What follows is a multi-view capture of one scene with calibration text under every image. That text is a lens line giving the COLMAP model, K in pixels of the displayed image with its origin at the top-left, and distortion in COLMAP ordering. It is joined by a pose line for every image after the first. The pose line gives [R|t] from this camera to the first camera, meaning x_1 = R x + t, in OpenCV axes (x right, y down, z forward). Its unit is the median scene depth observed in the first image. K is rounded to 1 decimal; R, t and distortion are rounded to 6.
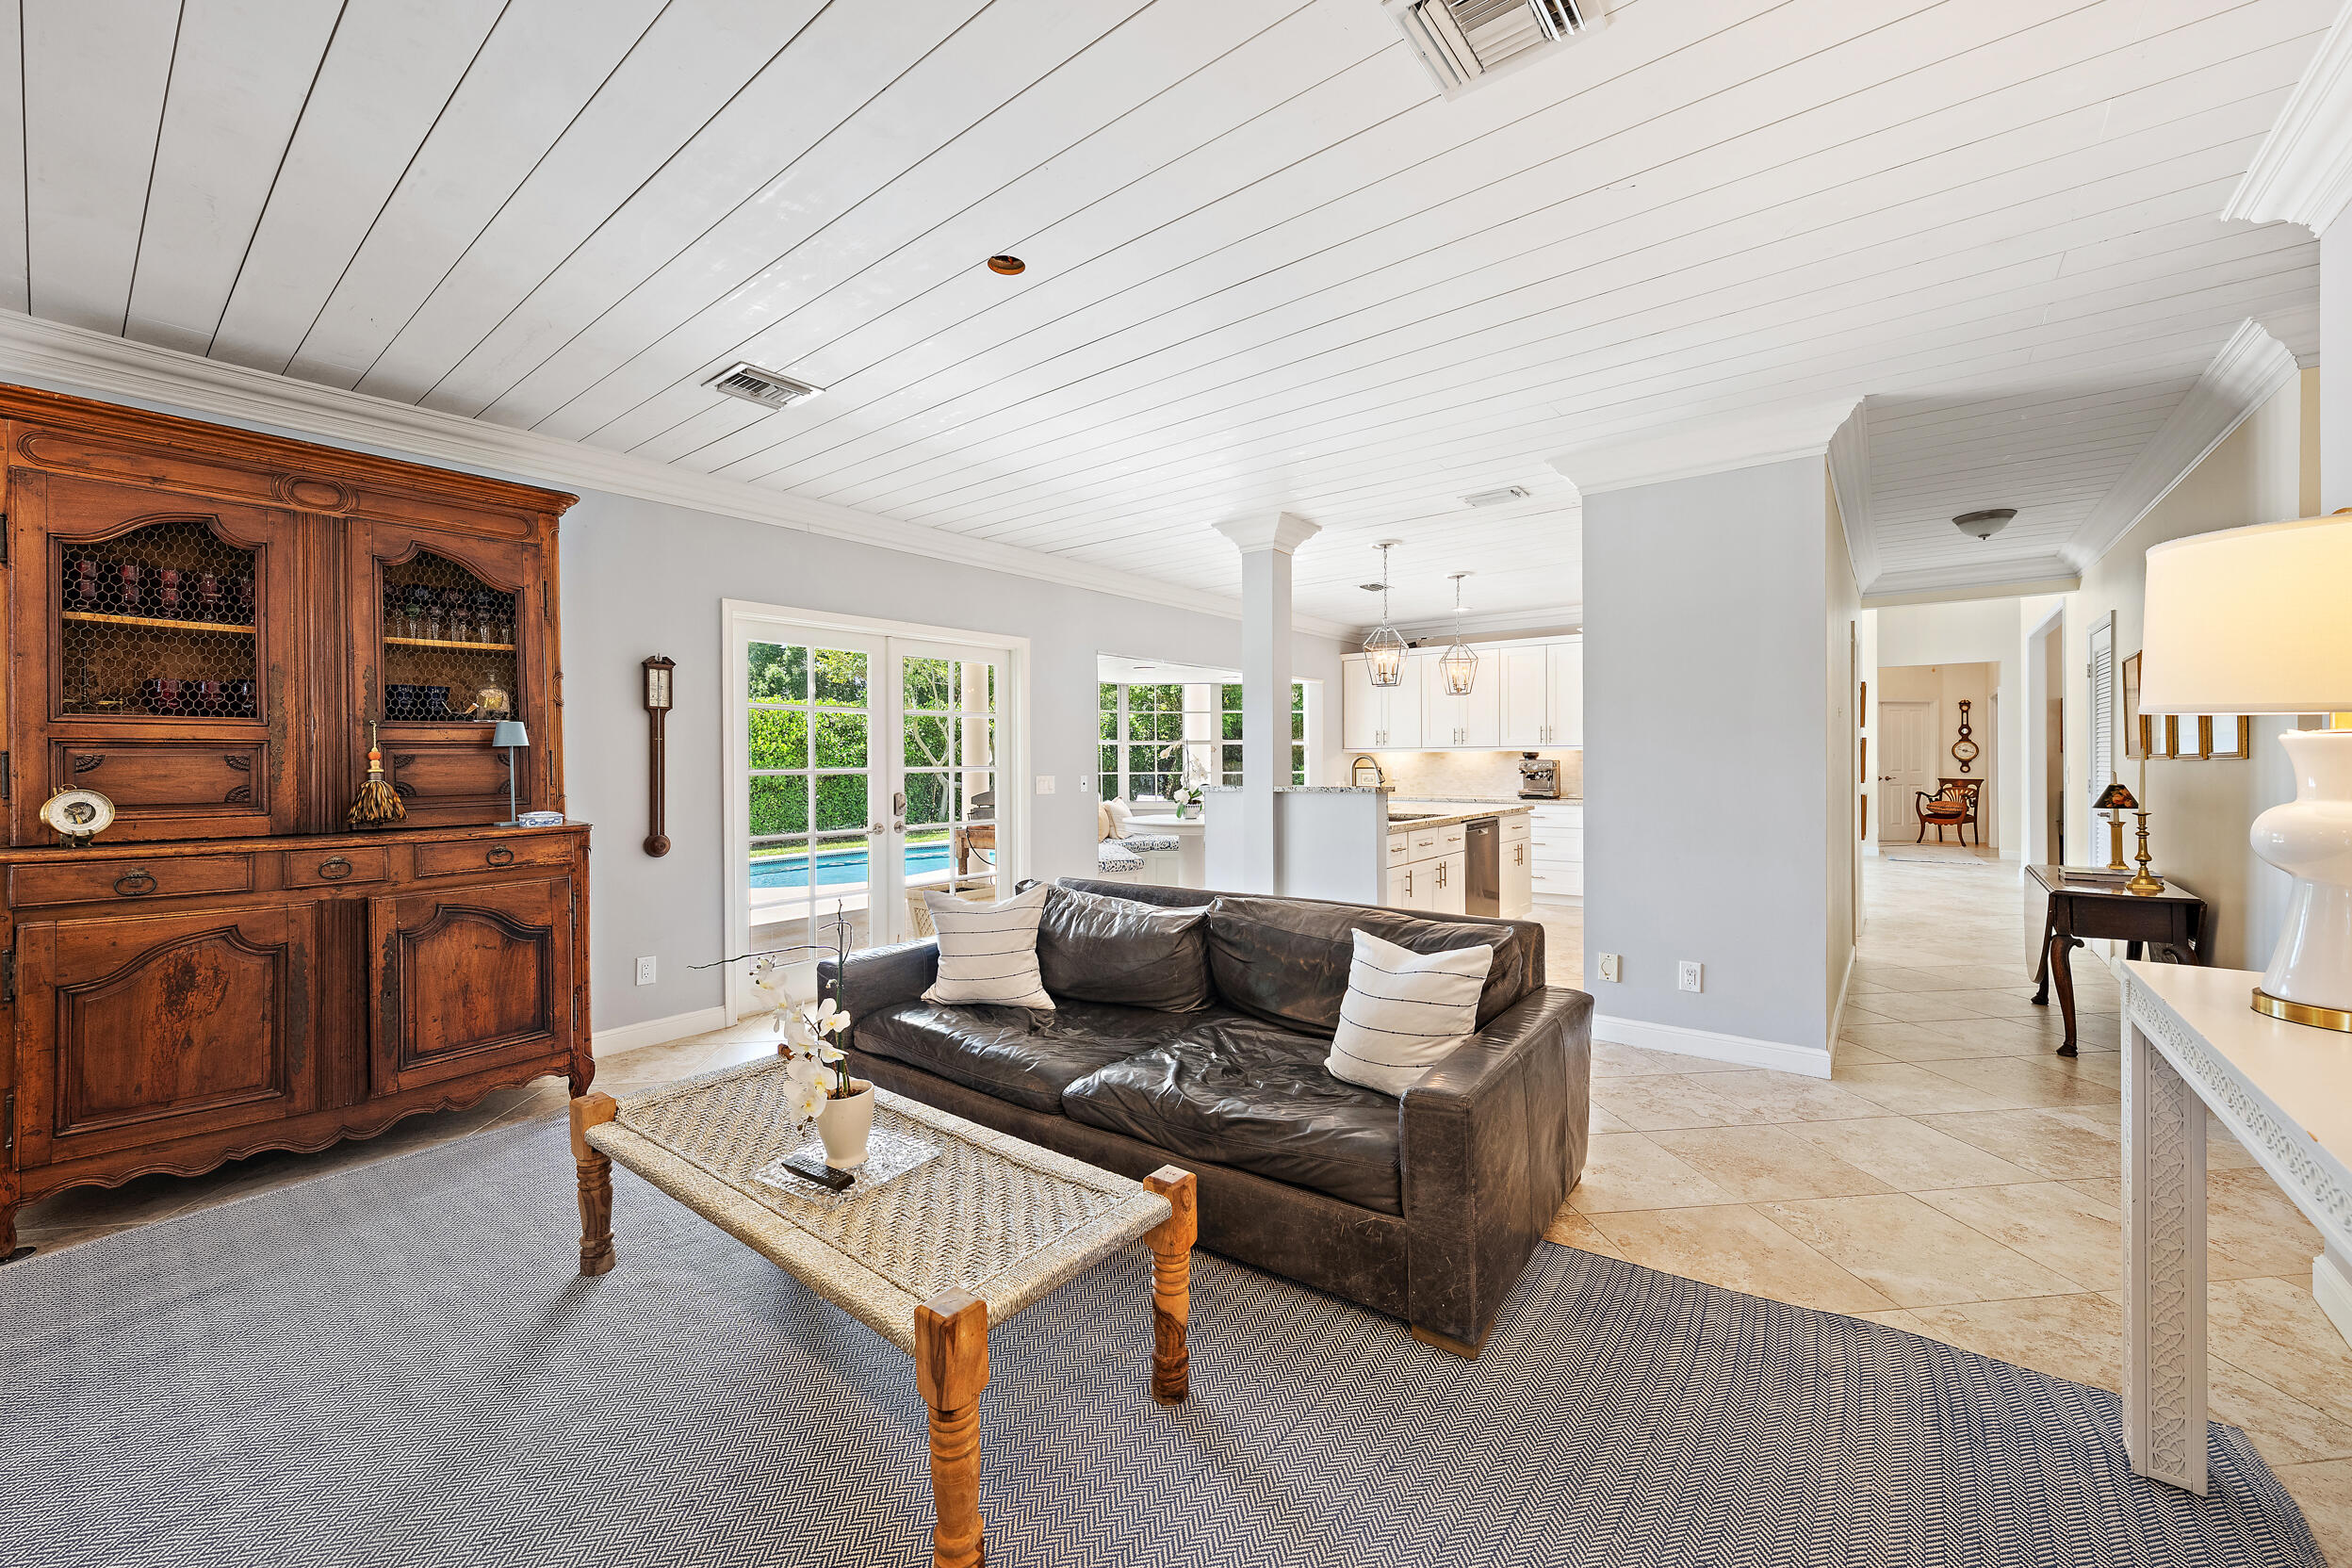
lens RADIAL K [[908.8, 0, 1186.7], [0, 908.8, 763.8], [0, 0, 1]] dist [-0.000052, 0.000054]
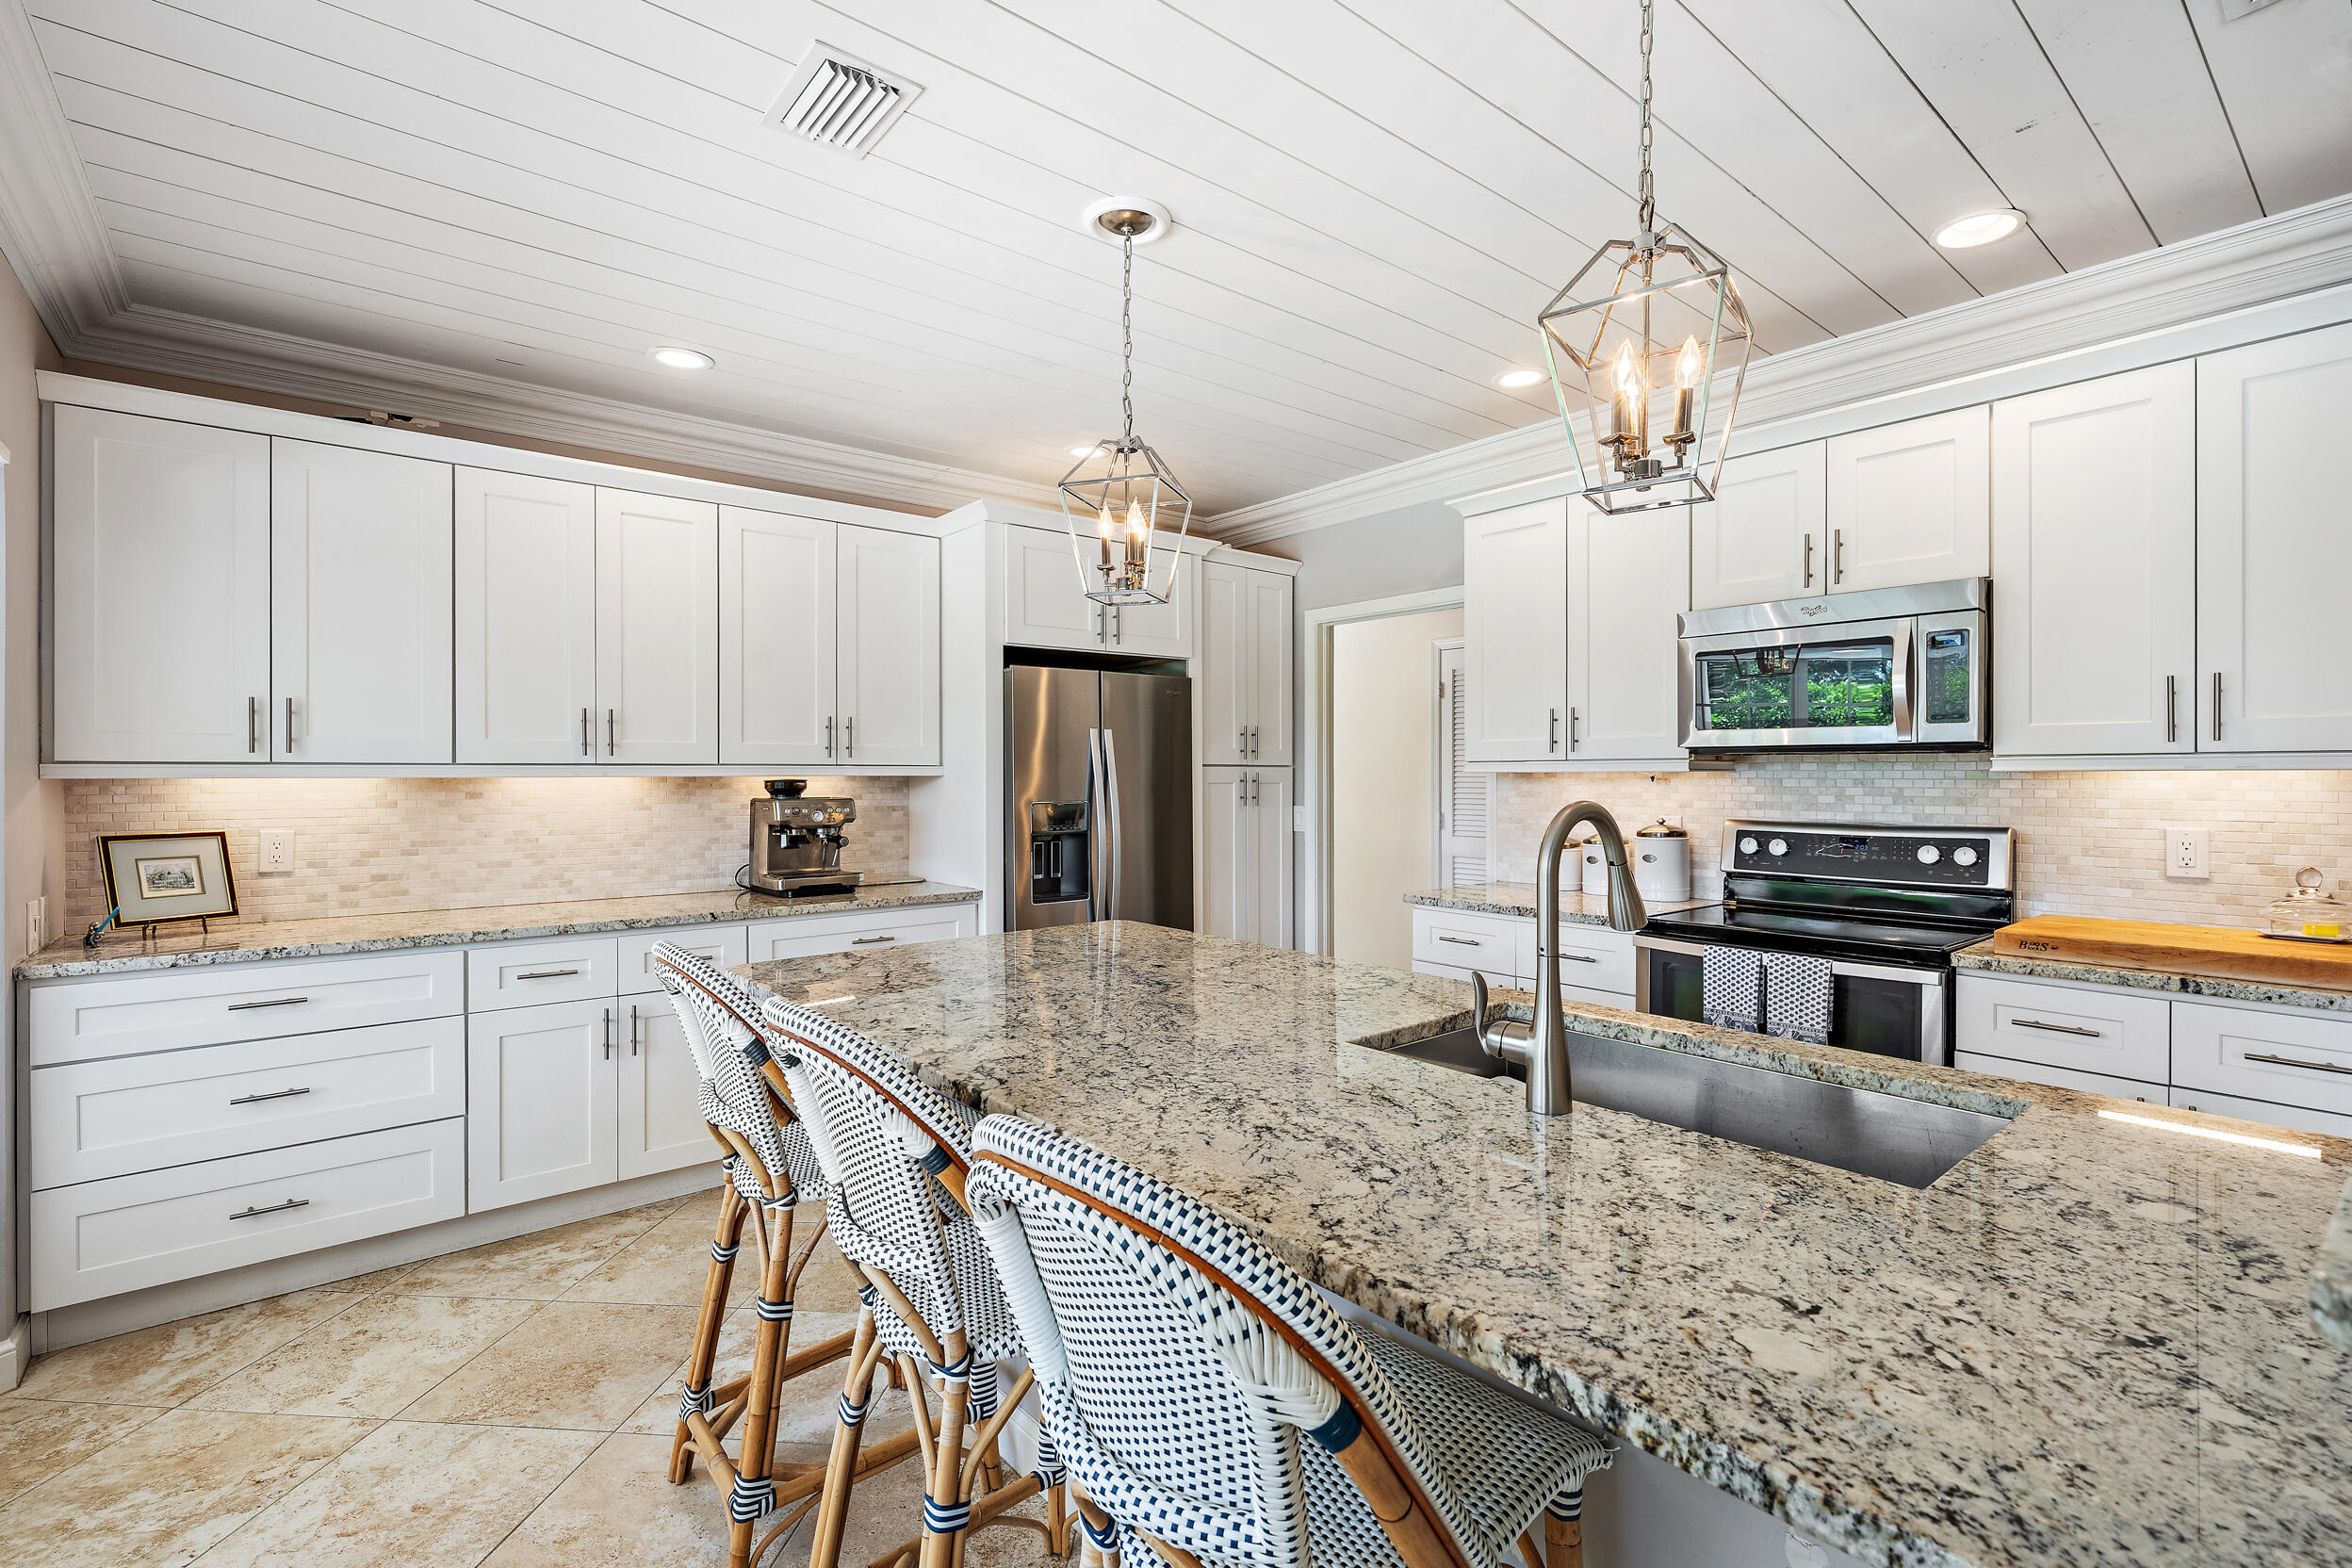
lens RADIAL K [[1057.5, 0, 1179.3], [0, 1057.5, 772.5], [0, 0, 1]] dist [-0.001021, -0.000186]
pose [[0.208787, 0.008784, 0.977922, -0.097265], [0.004557, 0.999940, -0.009954, -0.025412], [-0.977950, 0.006534, 0.208735, 1.753890]]
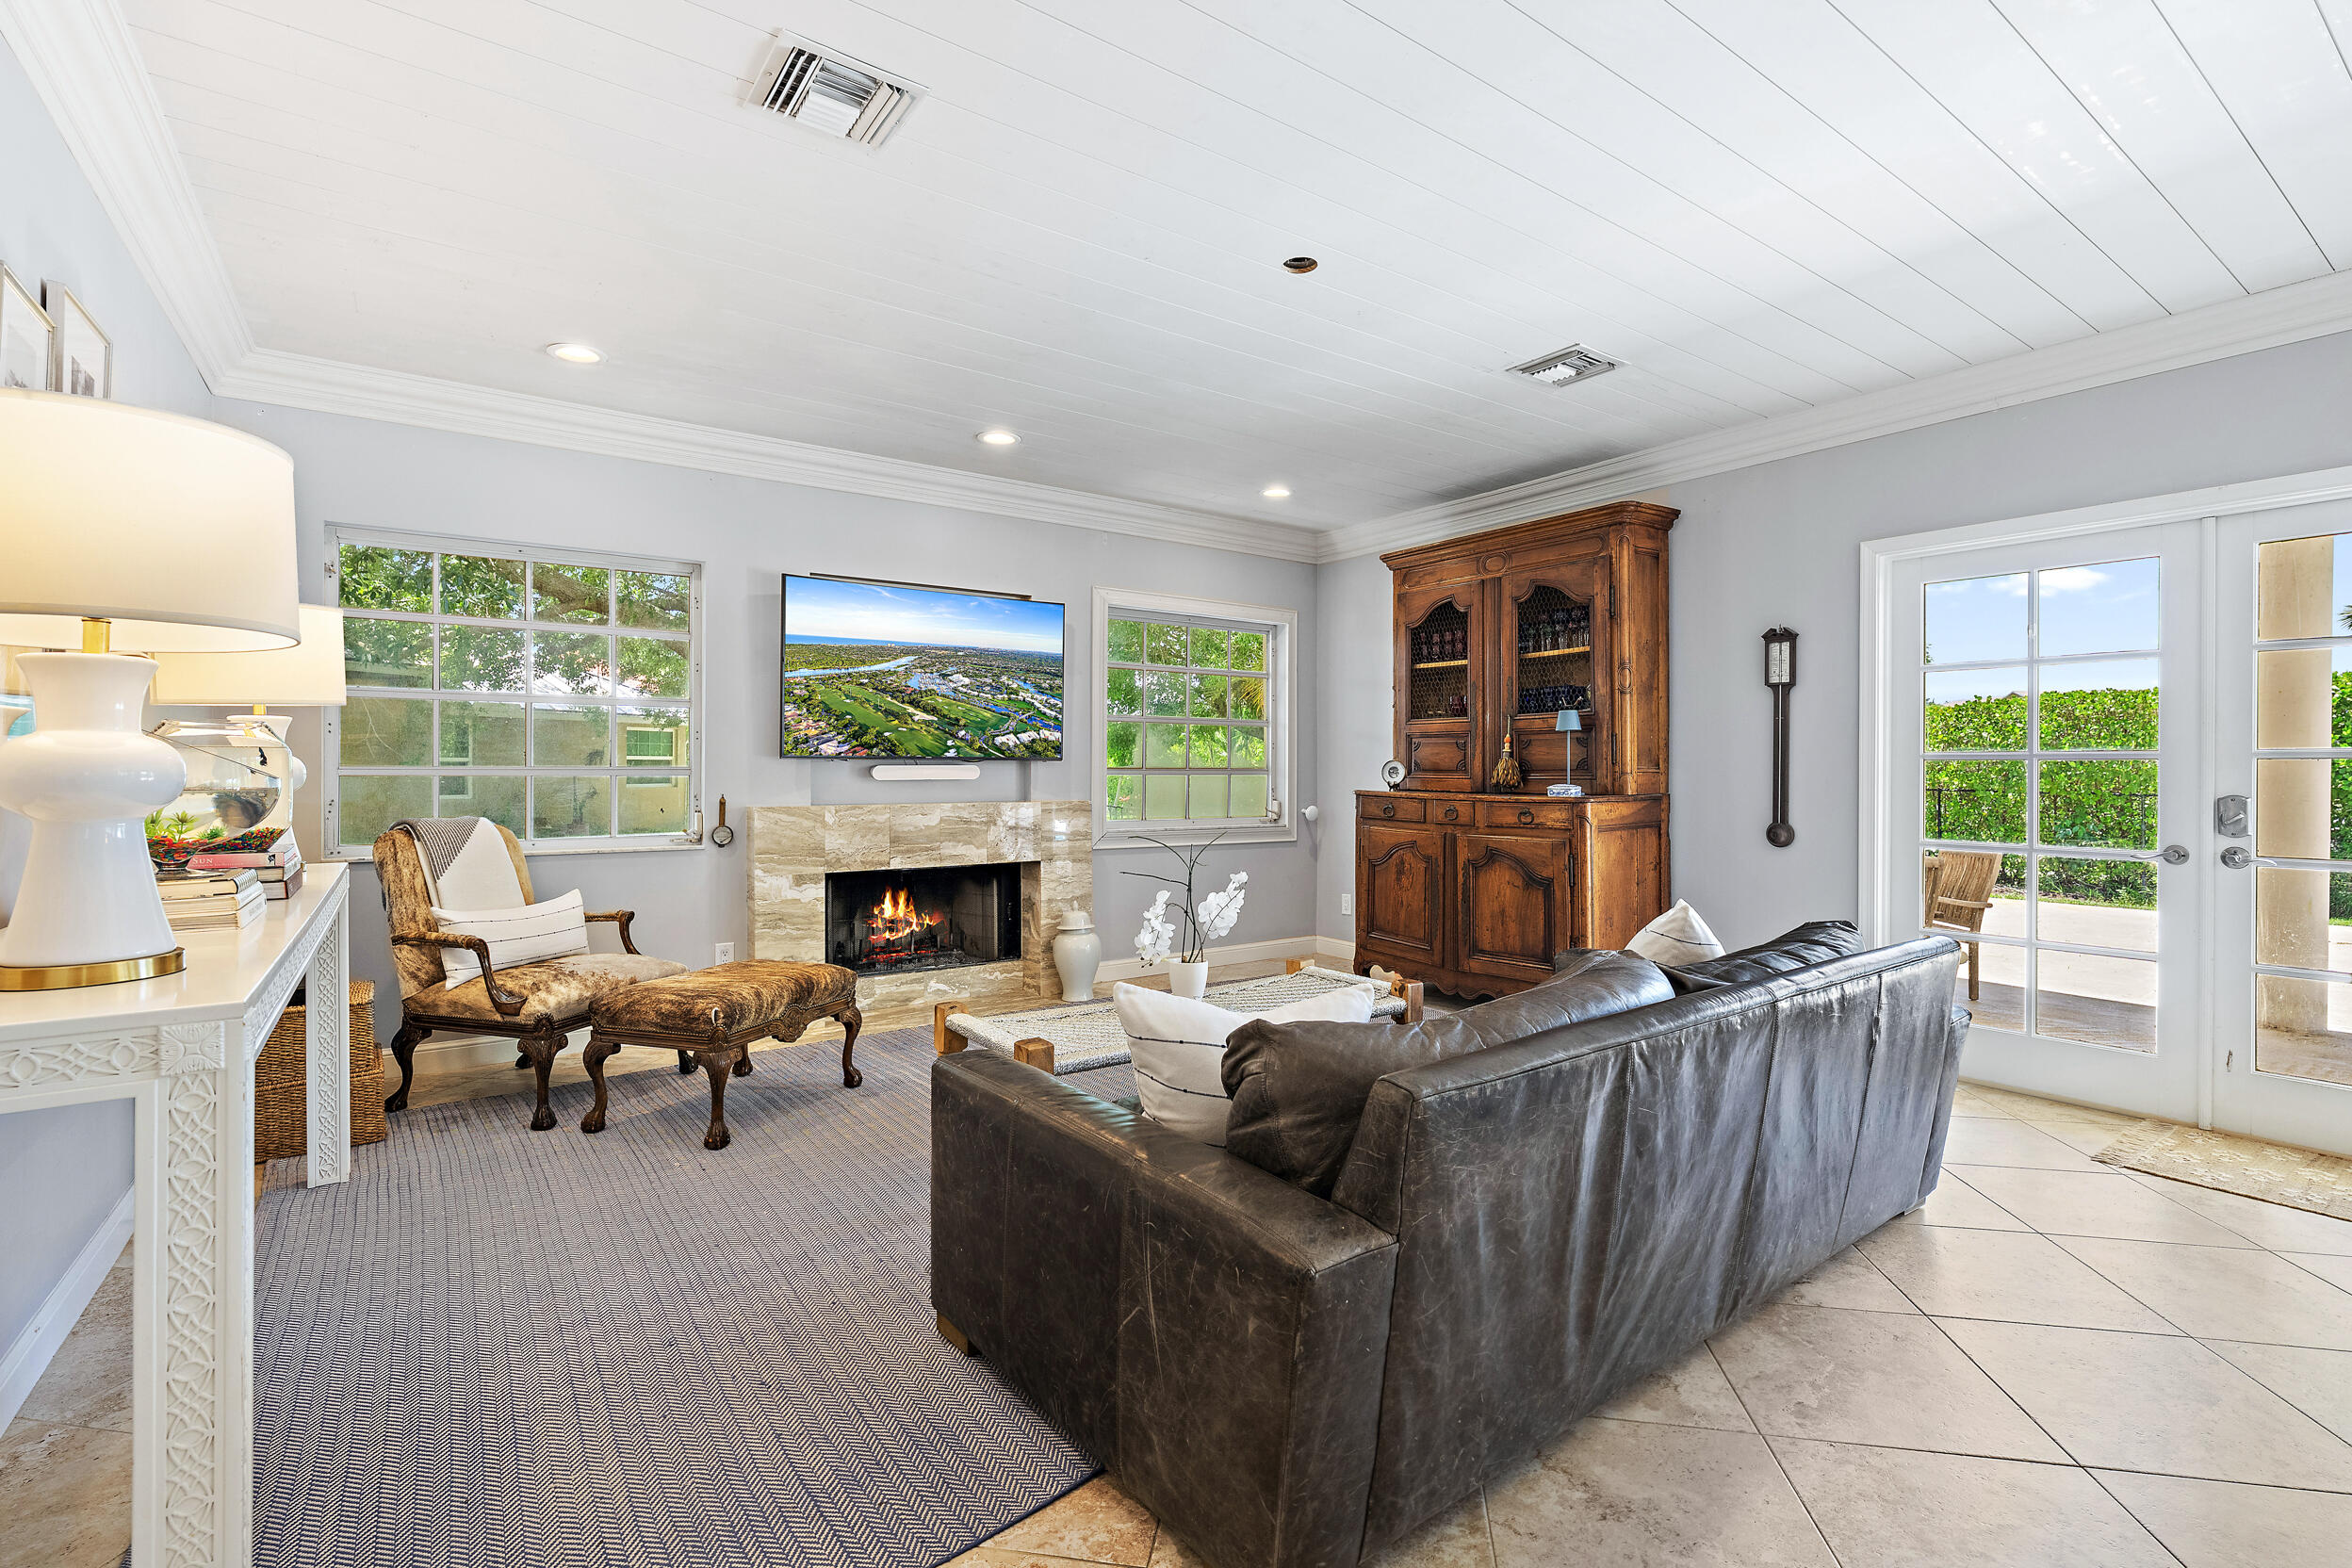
lens RADIAL K [[1057.5, 0, 1179.3], [0, 1057.5, 772.5], [0, 0, 1]] dist [-0.001021, -0.000186]
pose [[-0.282319, 0.011861, -0.959247, 0.742267], [-0.004630, 0.999895, 0.013727, 0.019432], [0.959310, 0.008317, -0.282234, 0.872357]]
